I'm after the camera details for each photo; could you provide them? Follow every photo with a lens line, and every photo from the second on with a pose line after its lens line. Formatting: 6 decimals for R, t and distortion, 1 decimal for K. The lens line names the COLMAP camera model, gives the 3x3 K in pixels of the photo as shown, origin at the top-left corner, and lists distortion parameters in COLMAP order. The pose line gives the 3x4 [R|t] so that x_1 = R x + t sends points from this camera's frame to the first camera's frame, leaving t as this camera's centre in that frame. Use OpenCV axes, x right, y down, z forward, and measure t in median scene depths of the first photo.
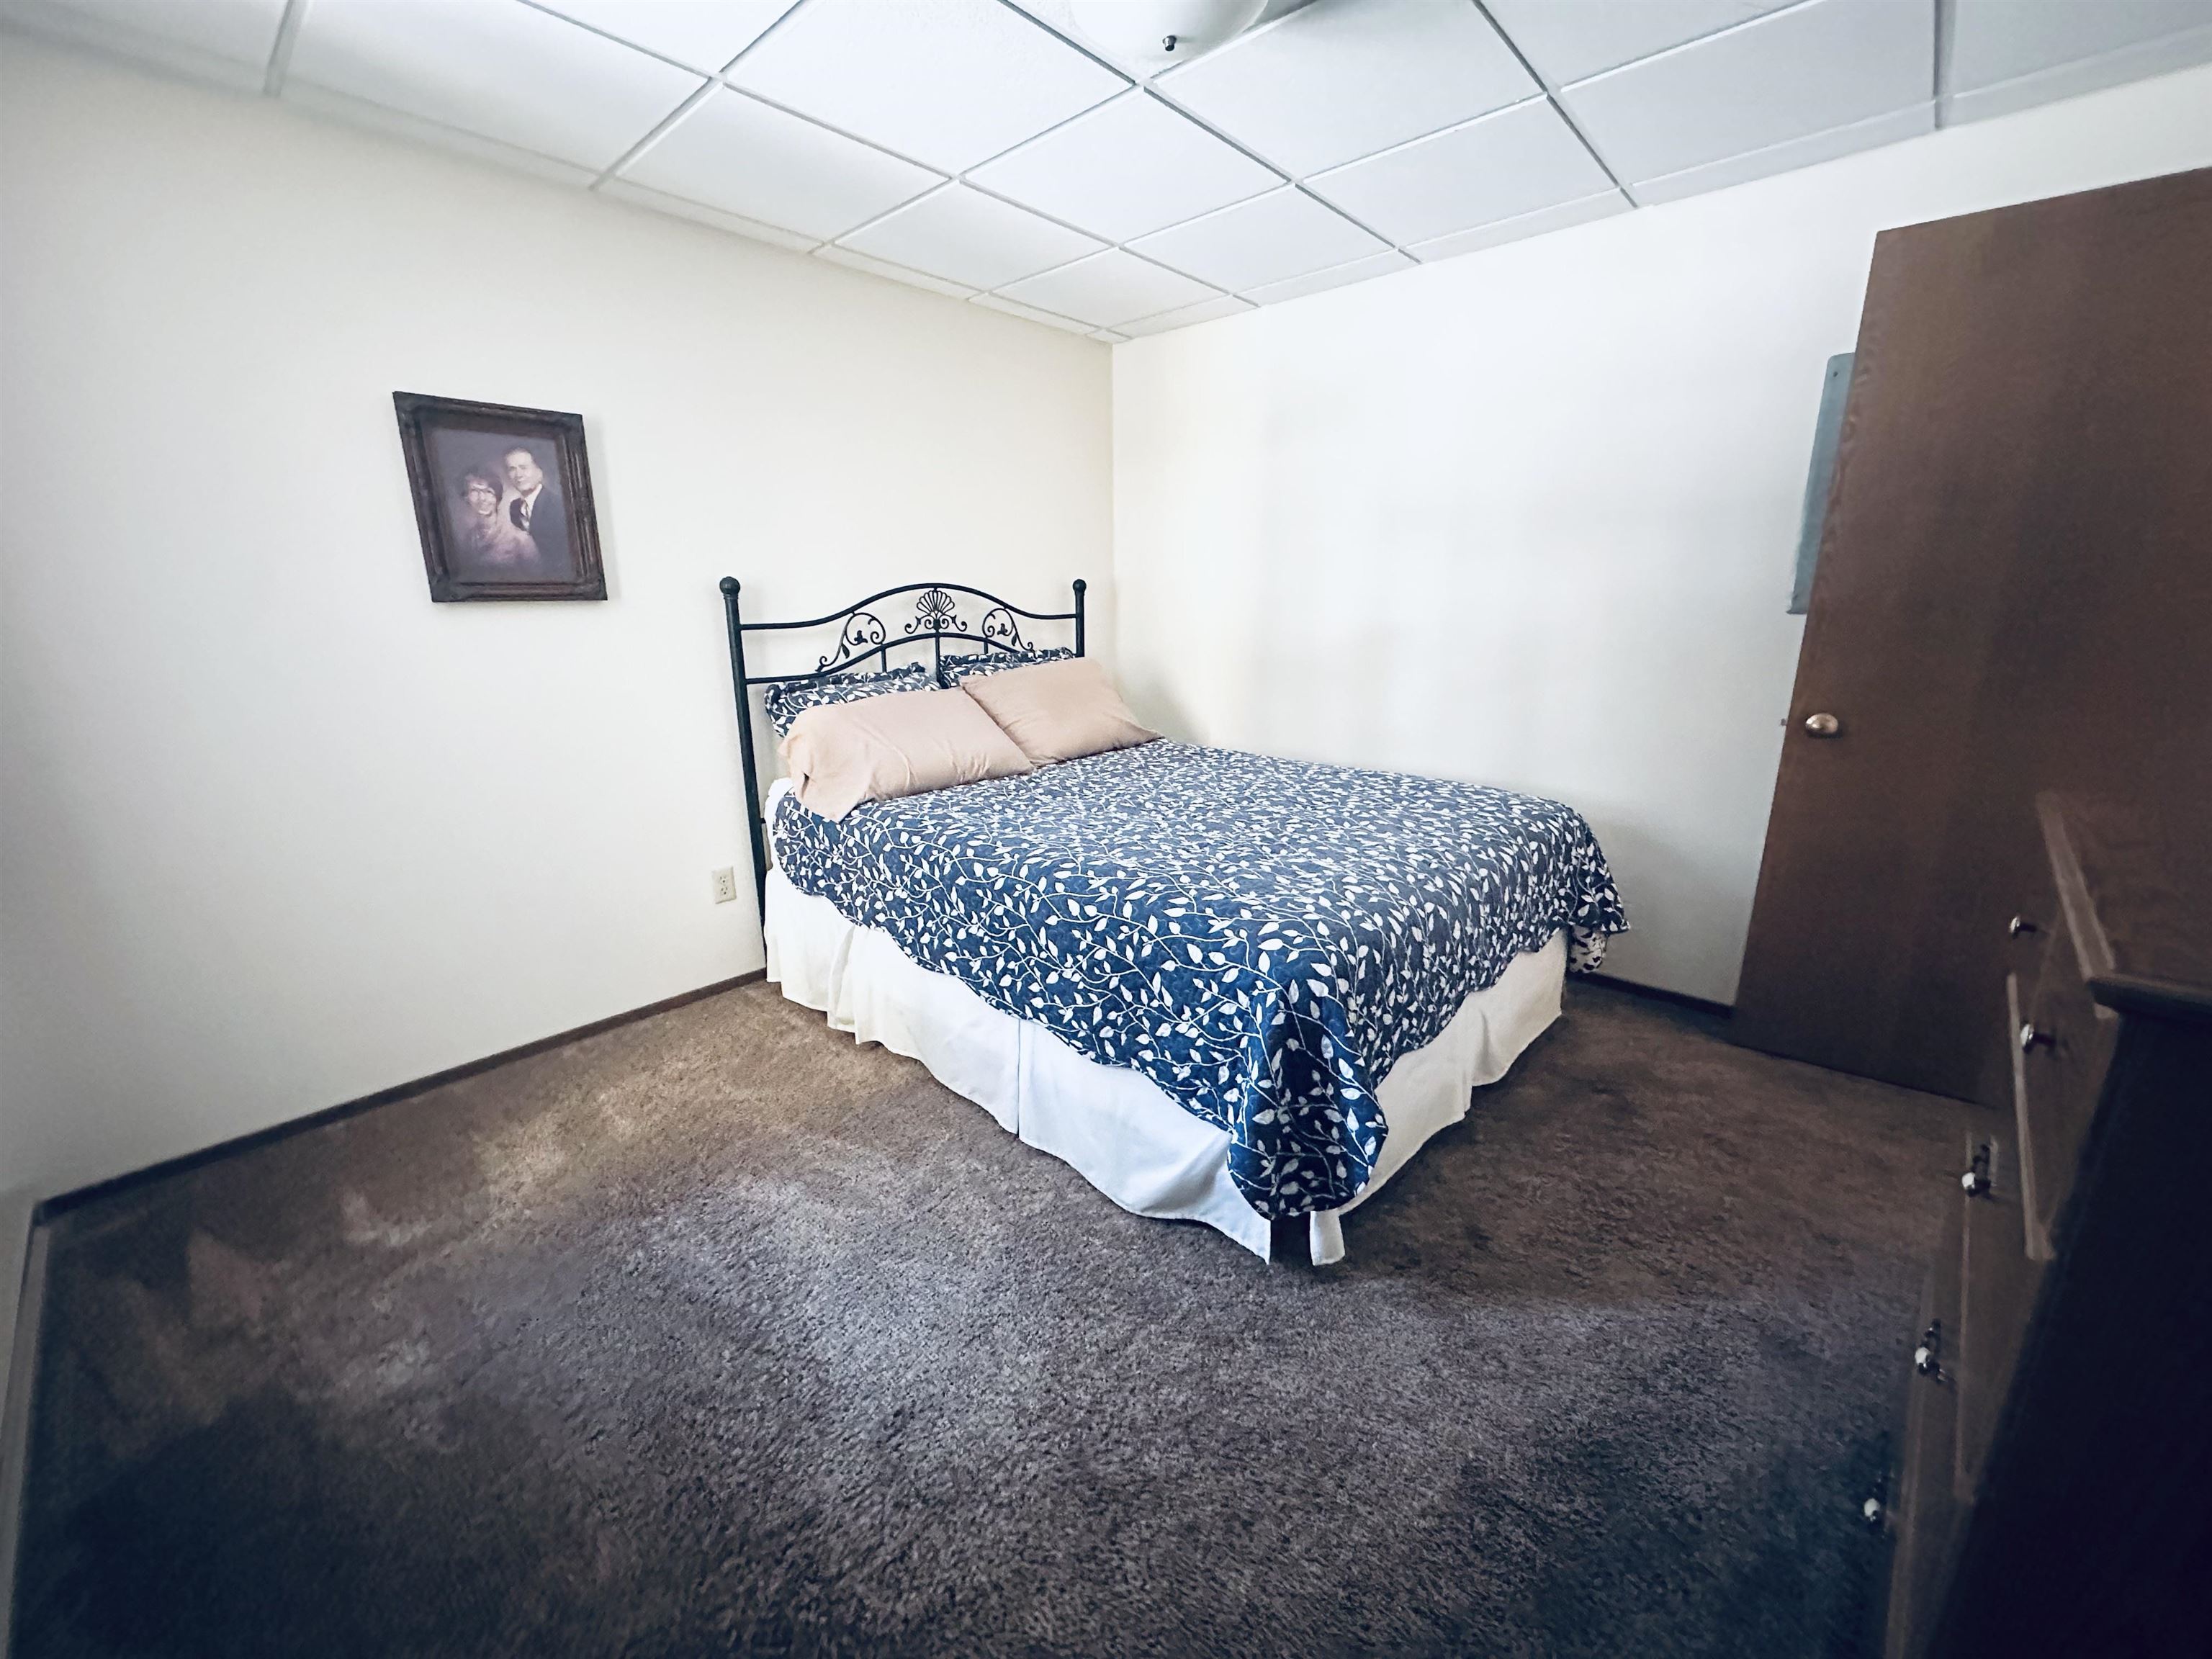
lens RADIAL K [[881.9, 0, 1096.2], [0, 881.9, 825.2], [0, 0, 1]] dist [-0.004248, 0.000224]
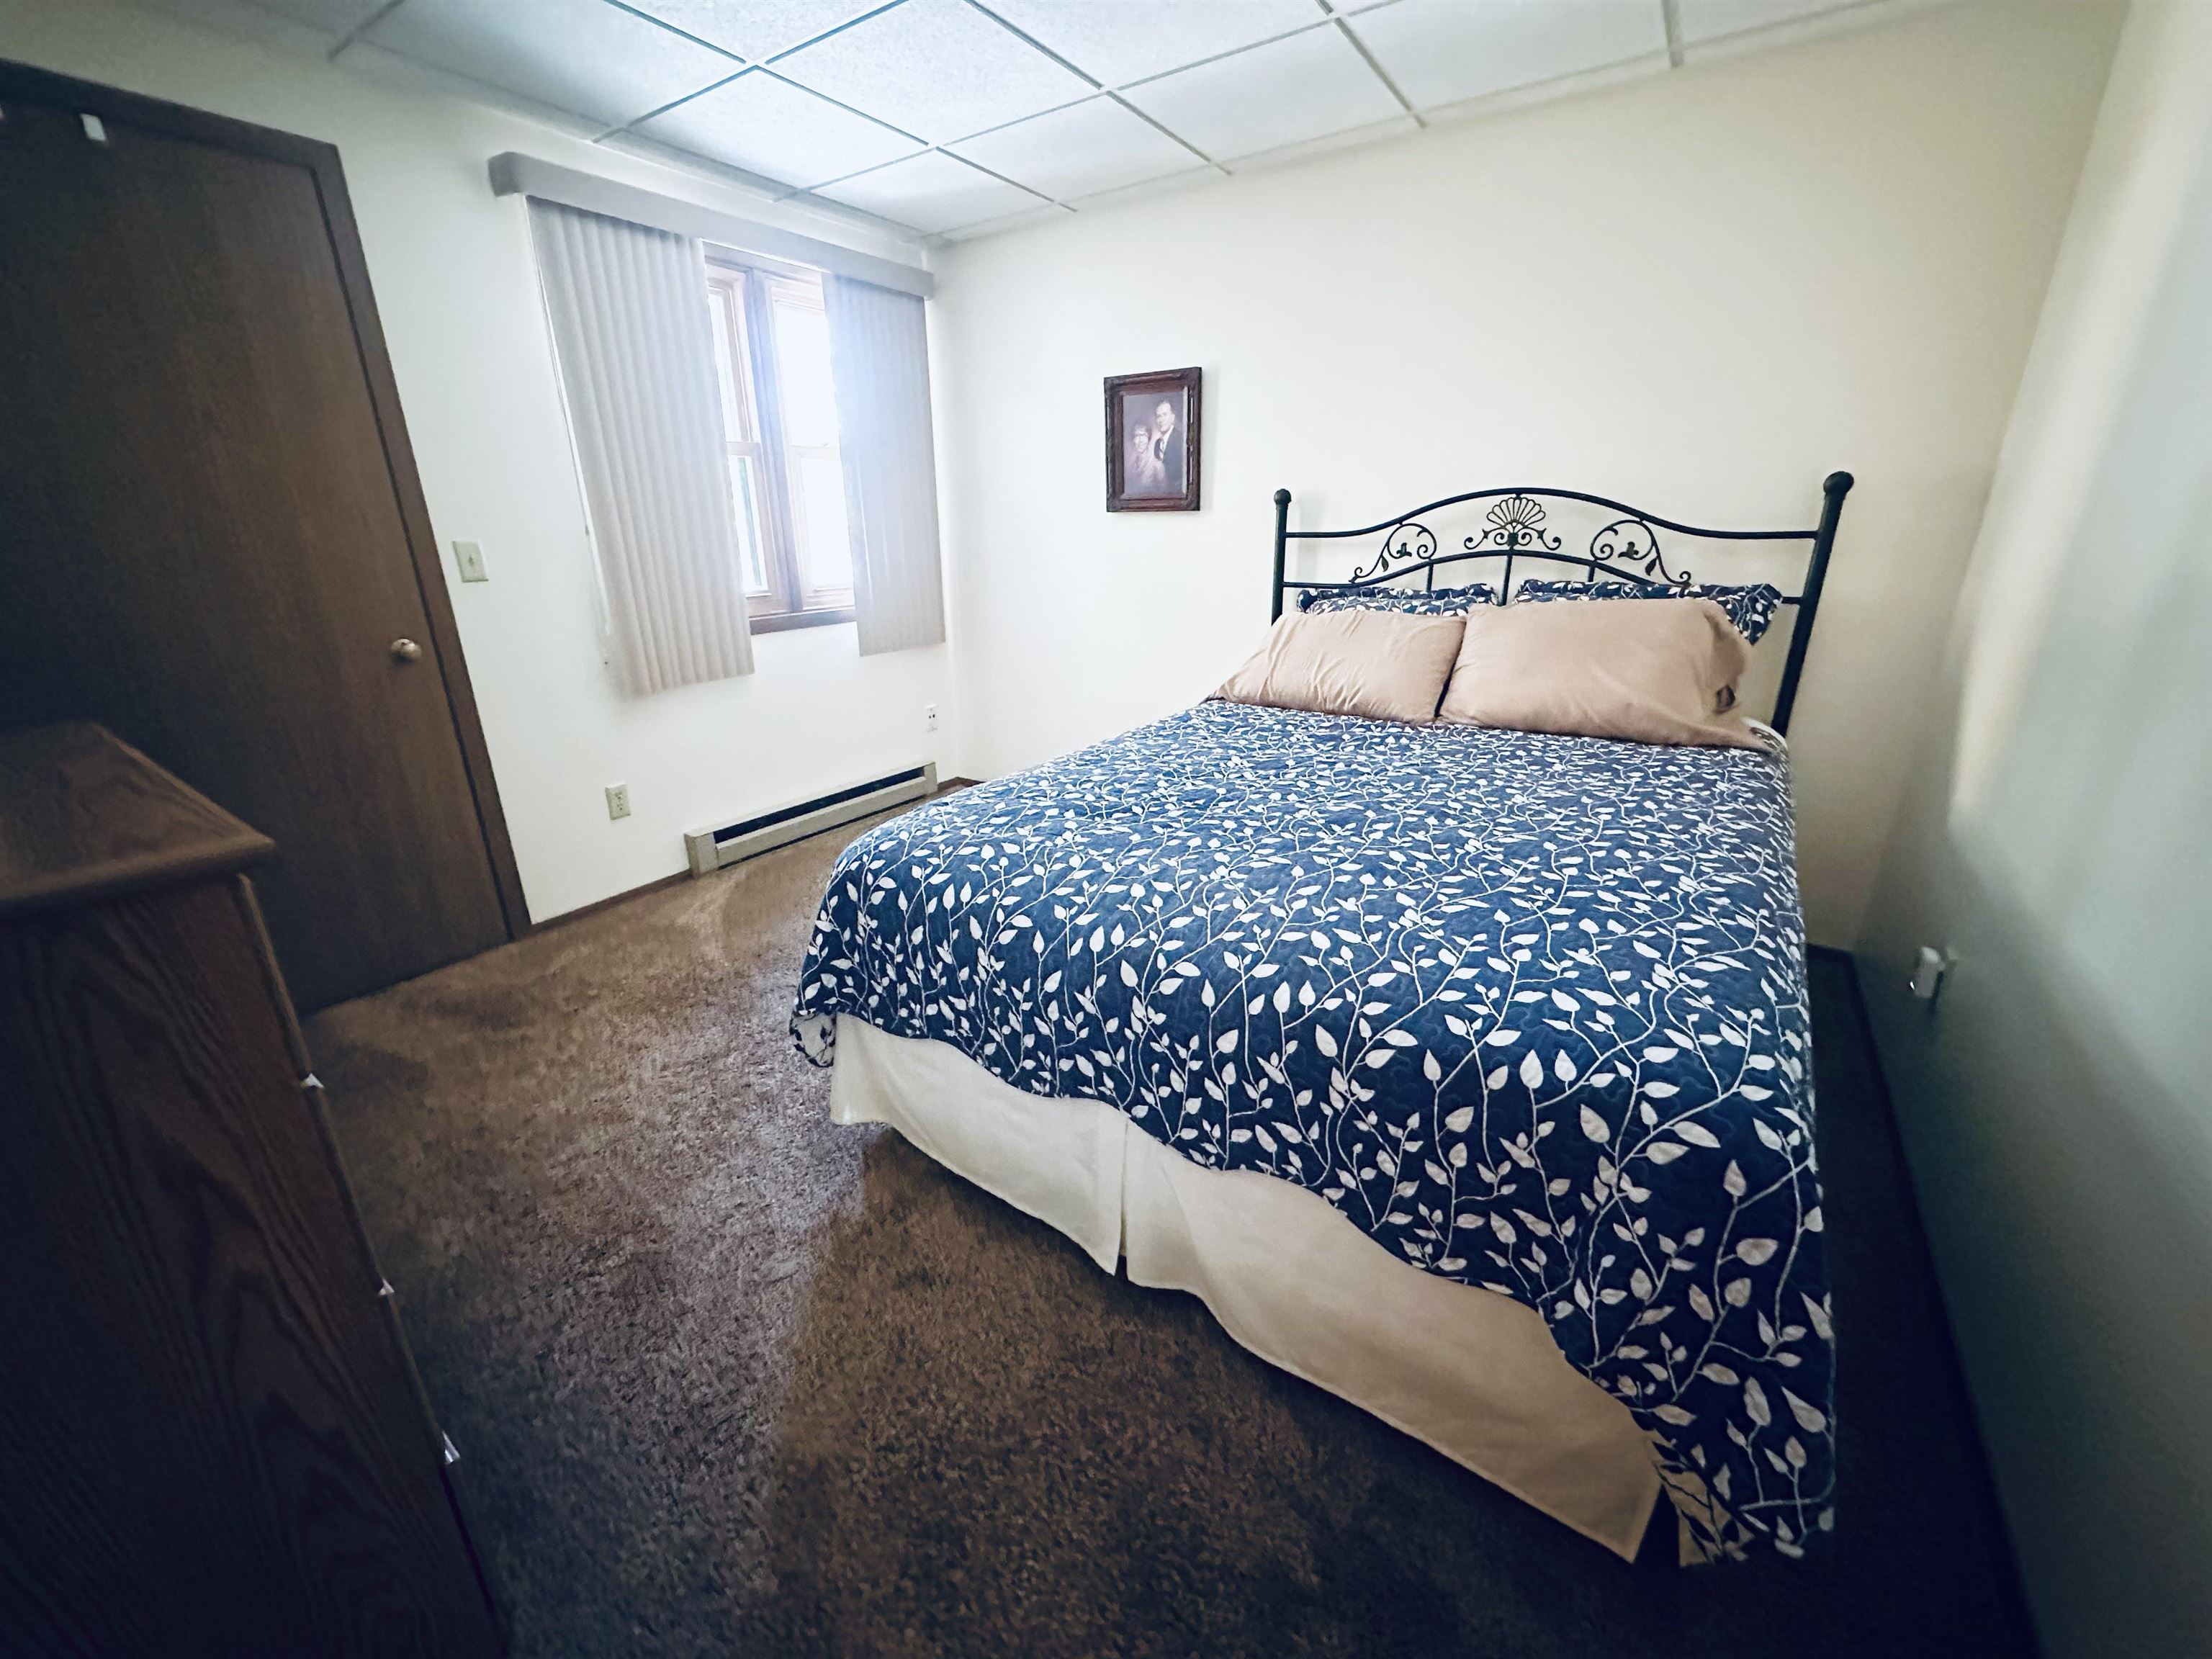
lens RADIAL K [[881.9, 0, 1098.8], [0, 881.9, 829.4], [0, 0, 1]] dist [-0.004248, 0.000224]
pose [[0.130476, 0.321937, -0.937727, 0.669749], [-0.252361, 0.925445, 0.282606, -0.121400], [0.958796, 0.199772, 0.201992, 0.560351]]
